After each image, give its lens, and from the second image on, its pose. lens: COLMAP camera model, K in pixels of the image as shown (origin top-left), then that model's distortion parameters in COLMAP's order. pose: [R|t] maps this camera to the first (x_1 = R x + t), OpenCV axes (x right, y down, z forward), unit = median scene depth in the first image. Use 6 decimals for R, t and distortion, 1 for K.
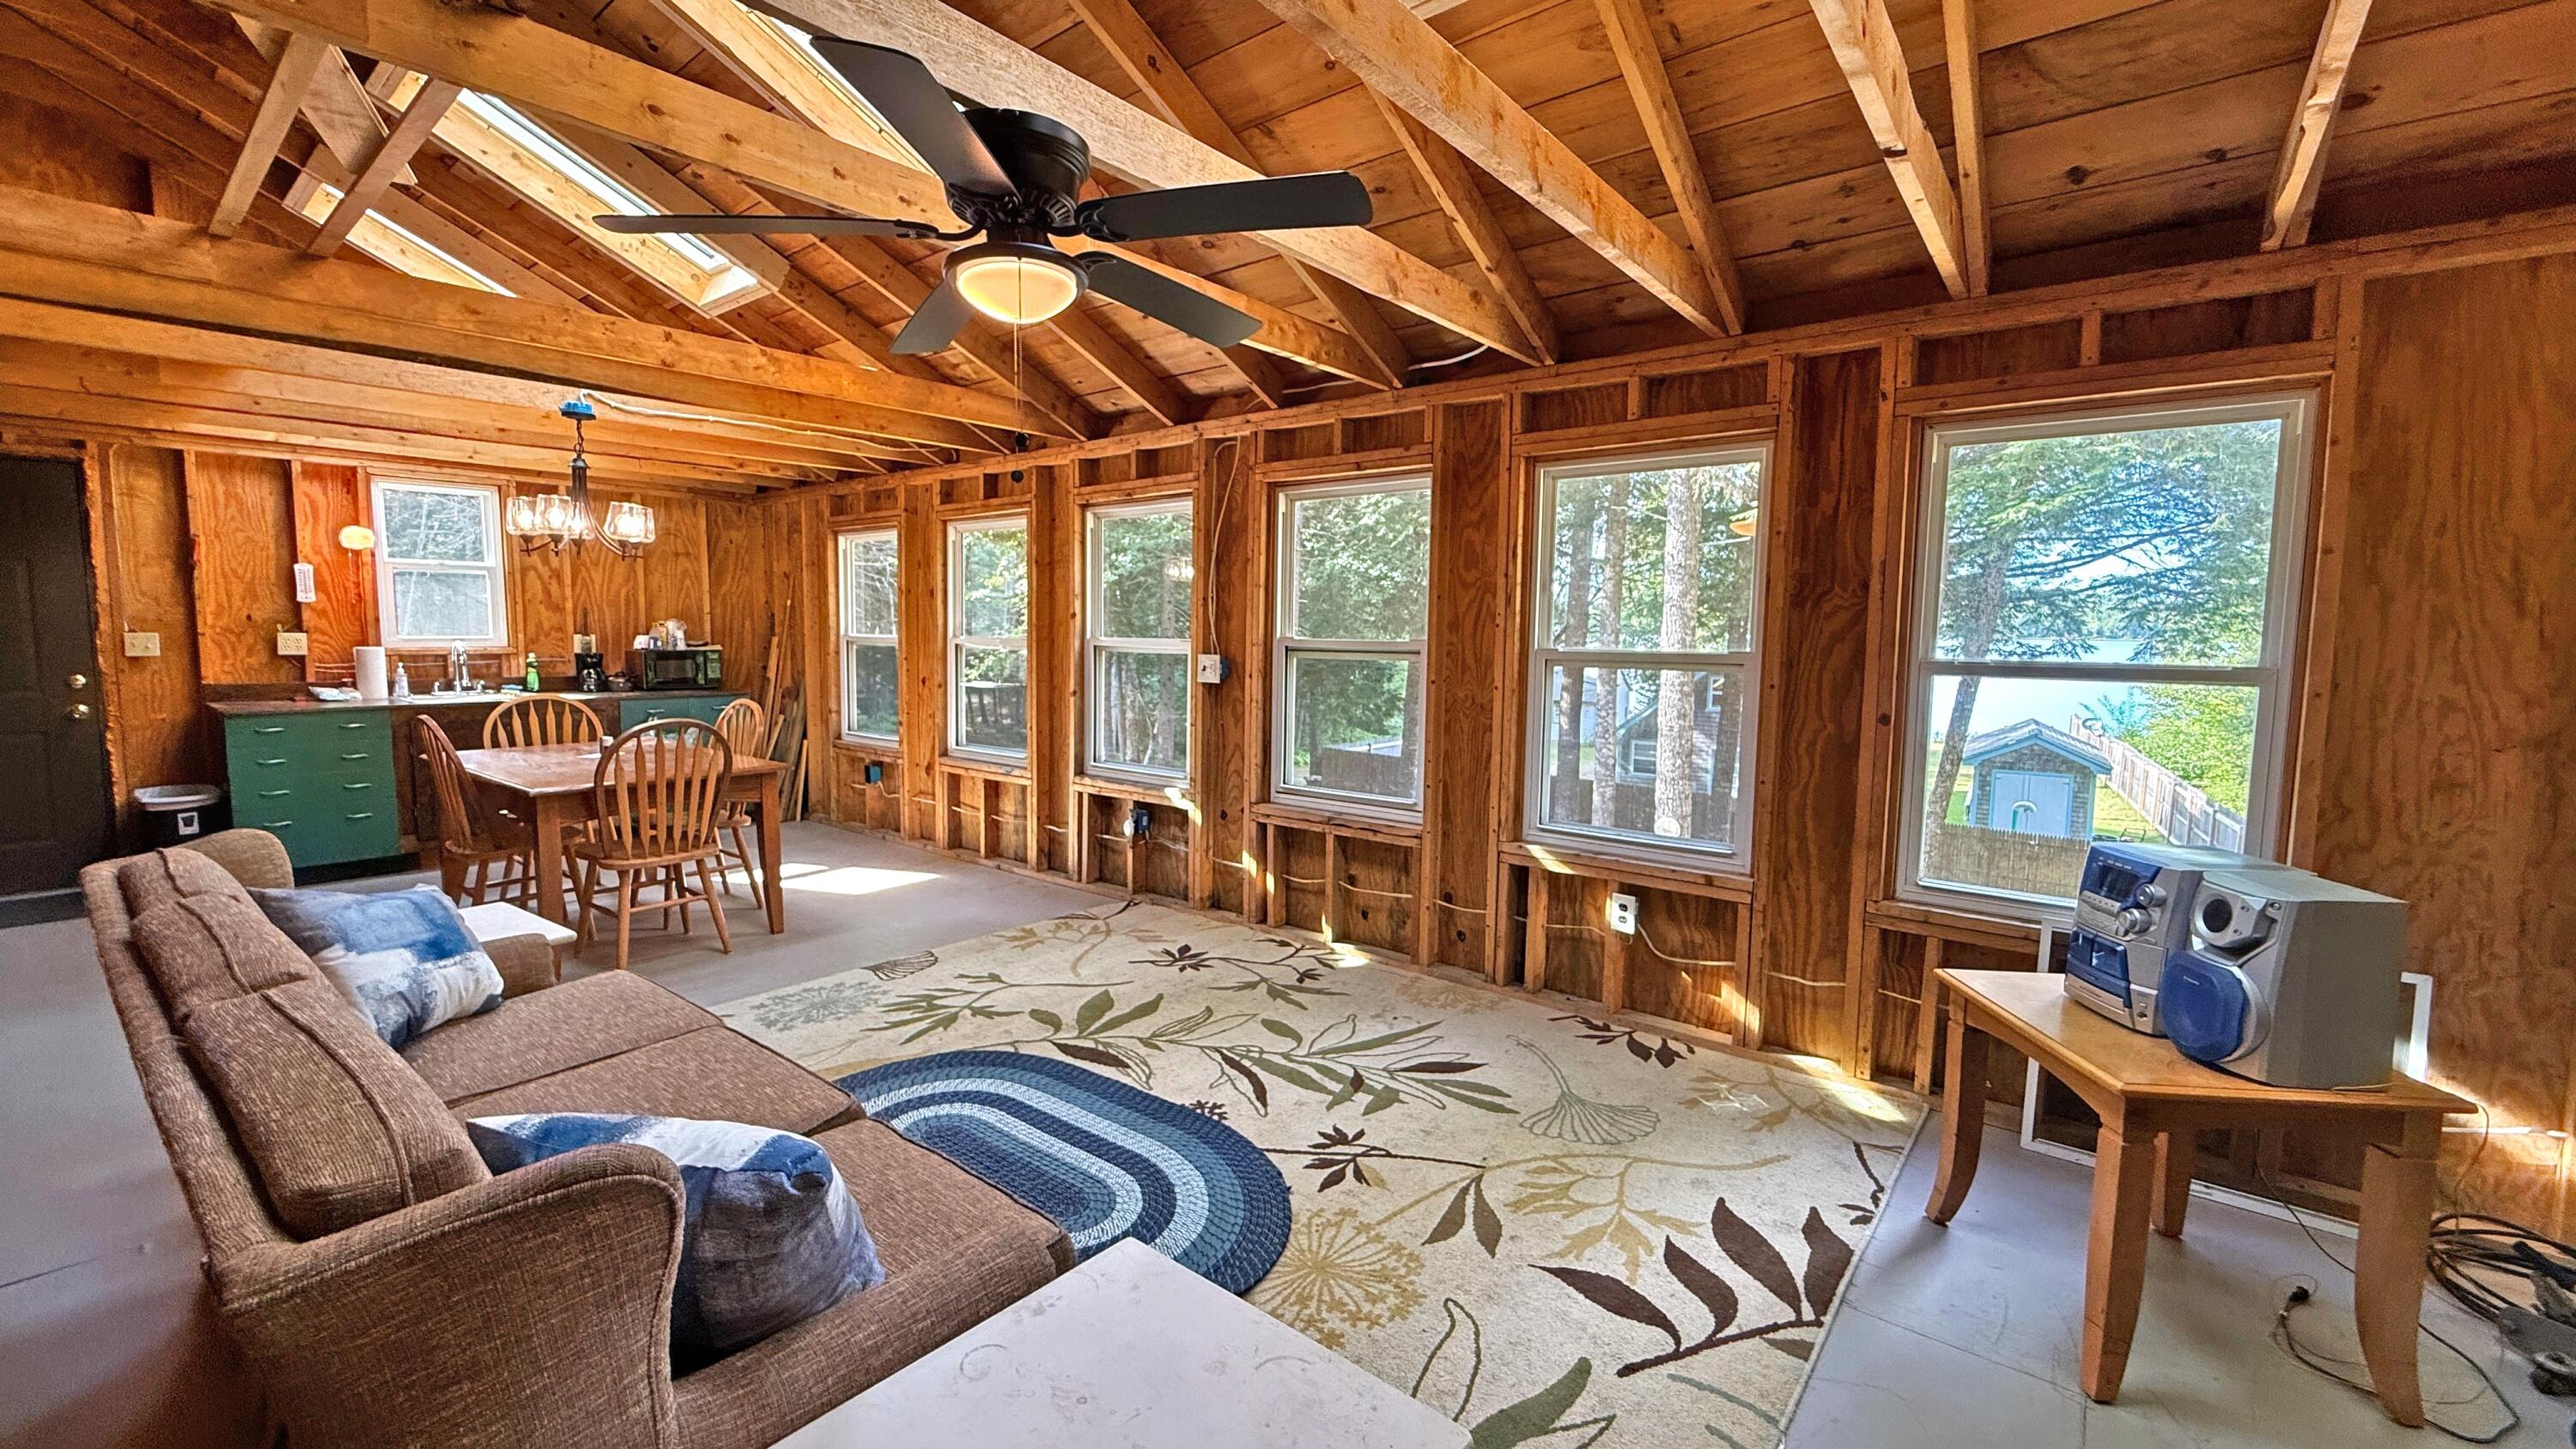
lens RADIAL K [[1037.6, 0, 1288.0], [0, 1037.6, 724.5], [0, 0, 1]] dist [-0.000261, 0.000300]
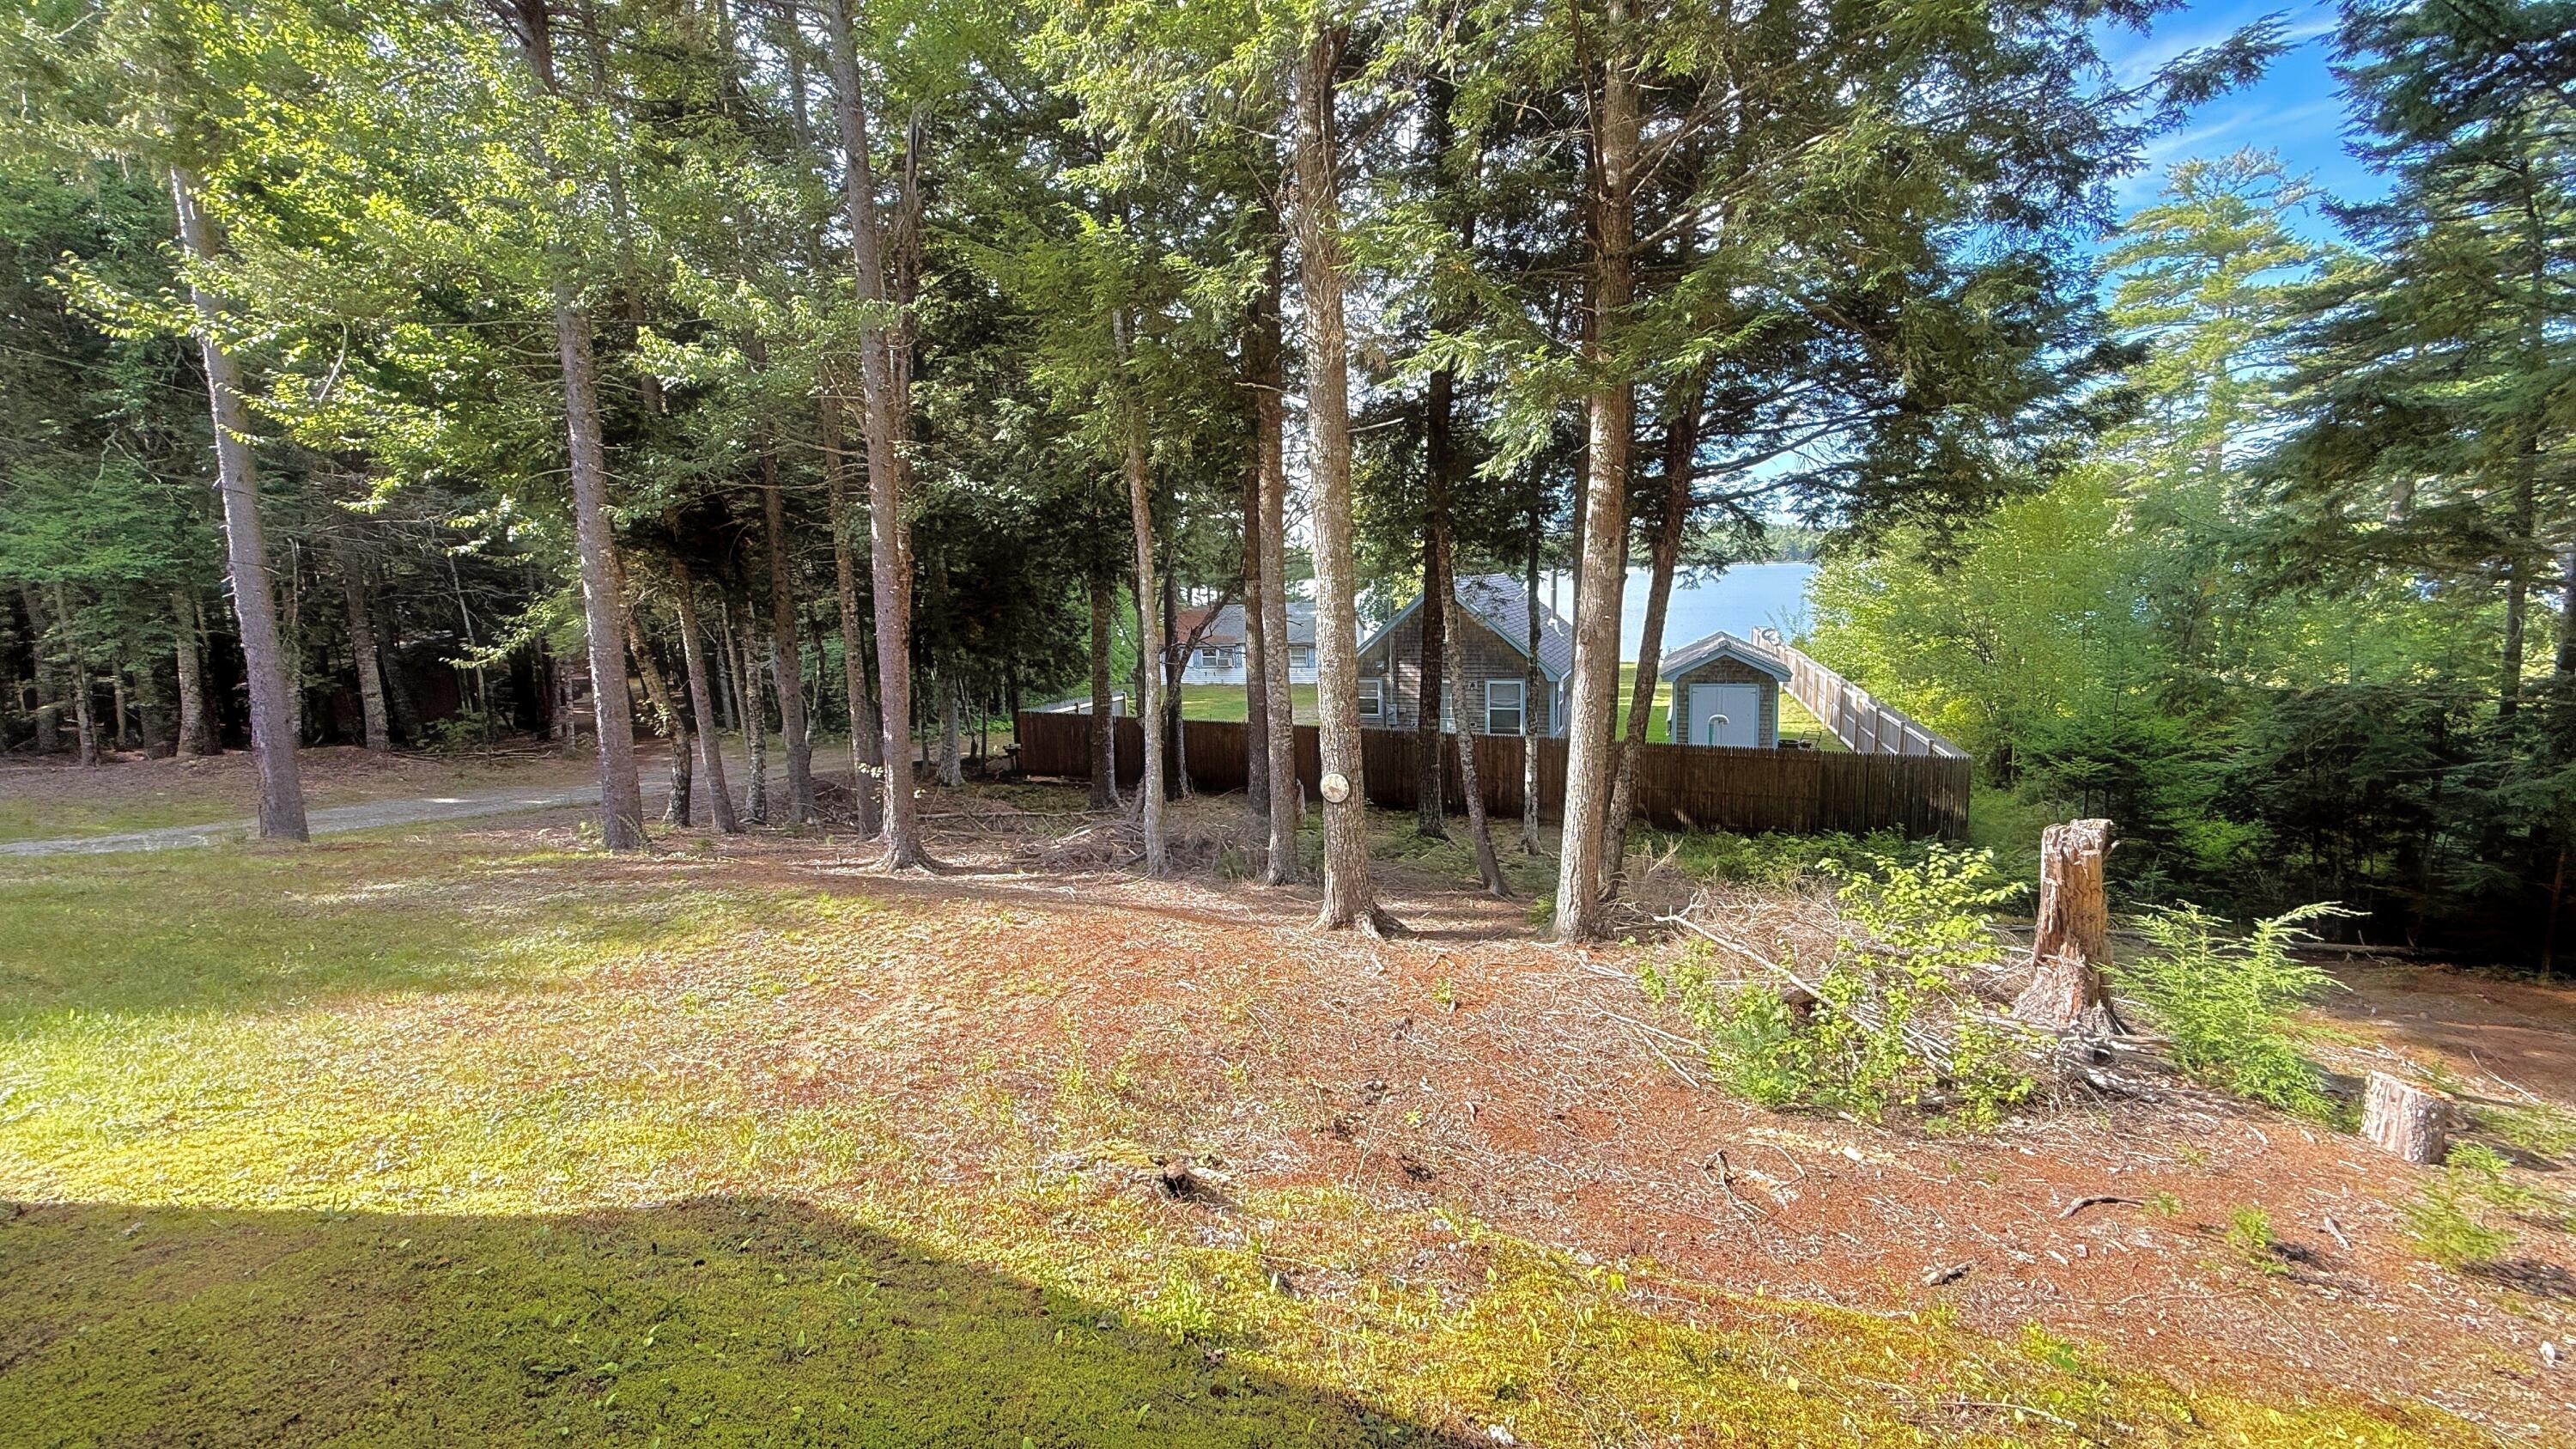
lens RADIAL K [[1064.9, 0, 1288.0], [0, 1064.9, 724.5], [0, 0, 1]] dist [-0.000064, 0.000055]
pose [[0.970799, -0.075326, 0.227763, 0.065883], [0.064363, 0.996399, 0.055195, 0.000300], [-0.231100, -0.038924, 0.972151, 0.088404]]
